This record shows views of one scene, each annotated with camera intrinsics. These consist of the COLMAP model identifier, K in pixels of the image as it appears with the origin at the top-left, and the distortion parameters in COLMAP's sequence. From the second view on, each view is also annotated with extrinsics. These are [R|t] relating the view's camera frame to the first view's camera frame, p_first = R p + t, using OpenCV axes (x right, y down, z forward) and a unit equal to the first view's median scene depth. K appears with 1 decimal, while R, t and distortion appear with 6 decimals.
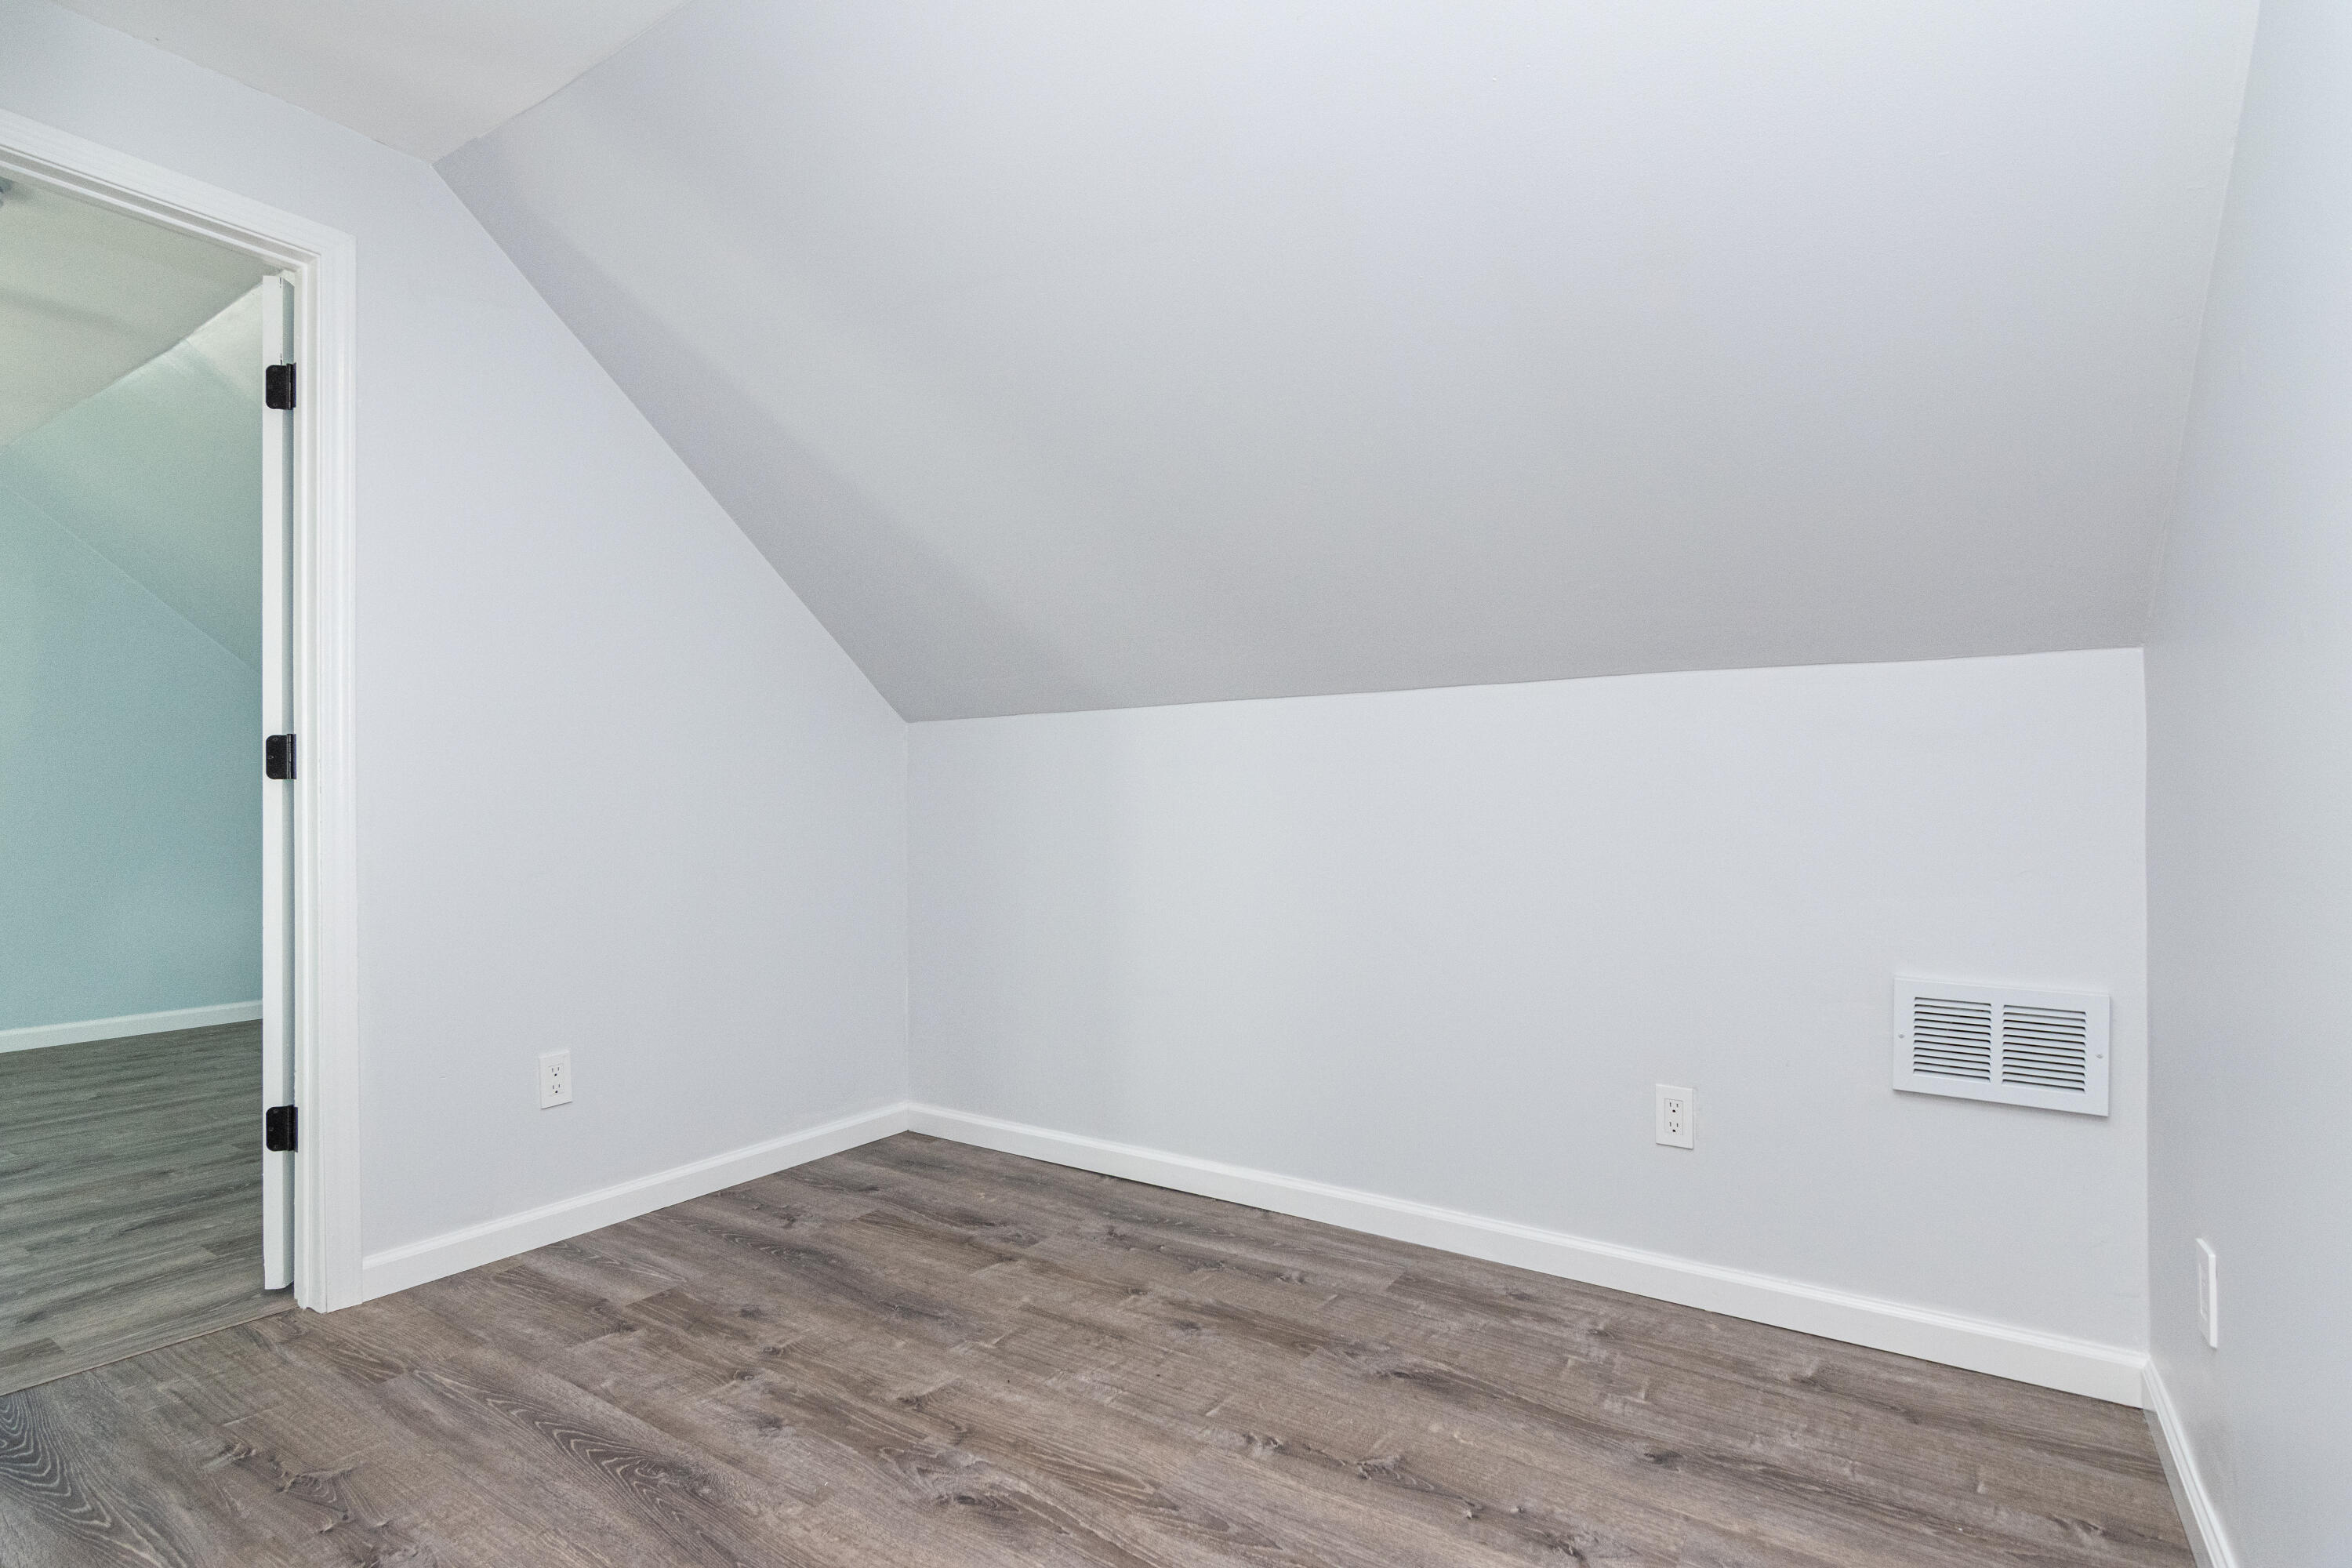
lens RADIAL K [[1141.4, 0, 1168.5], [0, 1141.4, 788.0], [0, 0, 1]] dist [-0.003084, -0.004333]
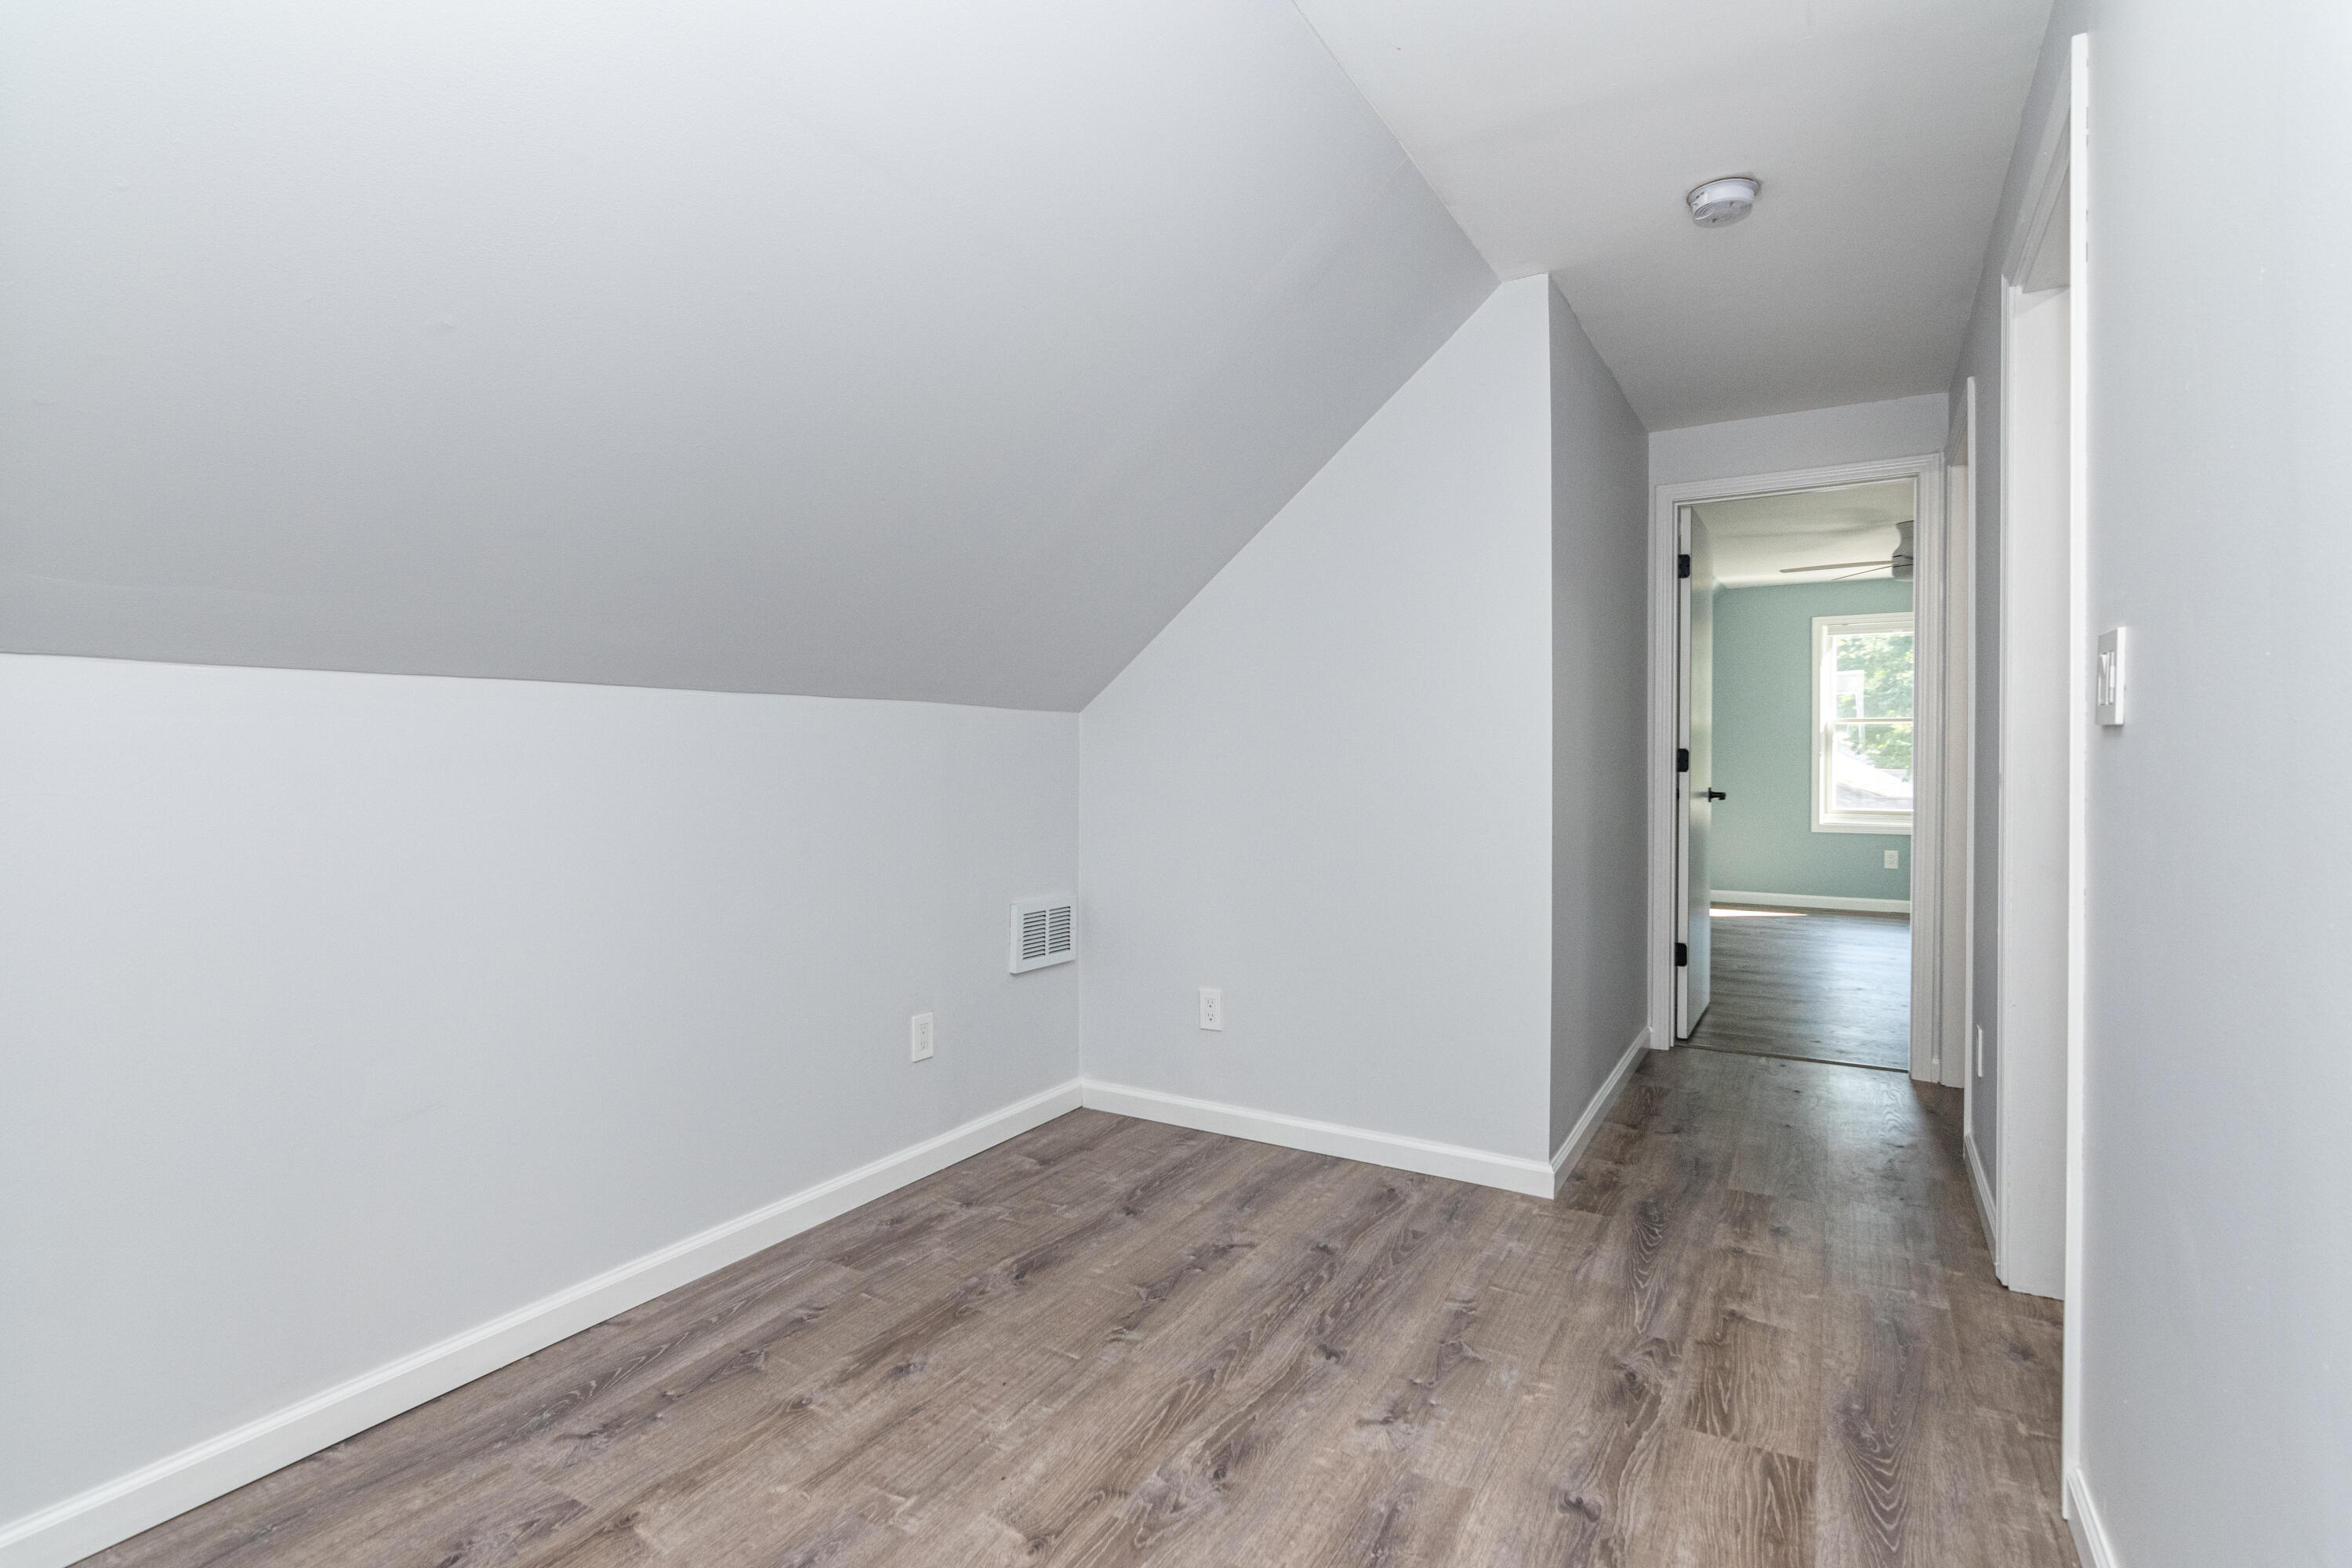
lens RADIAL K [[1141.4, 0, 1168.5], [0, 1141.4, 788.0], [0, 0, 1]] dist [-0.003084, -0.004333]
pose [[-0.053762, -0.028313, 0.998152, -0.970520], [-0.015260, 0.999505, 0.027529, -0.044960], [-0.998437, -0.013752, -0.054167, 0.873078]]
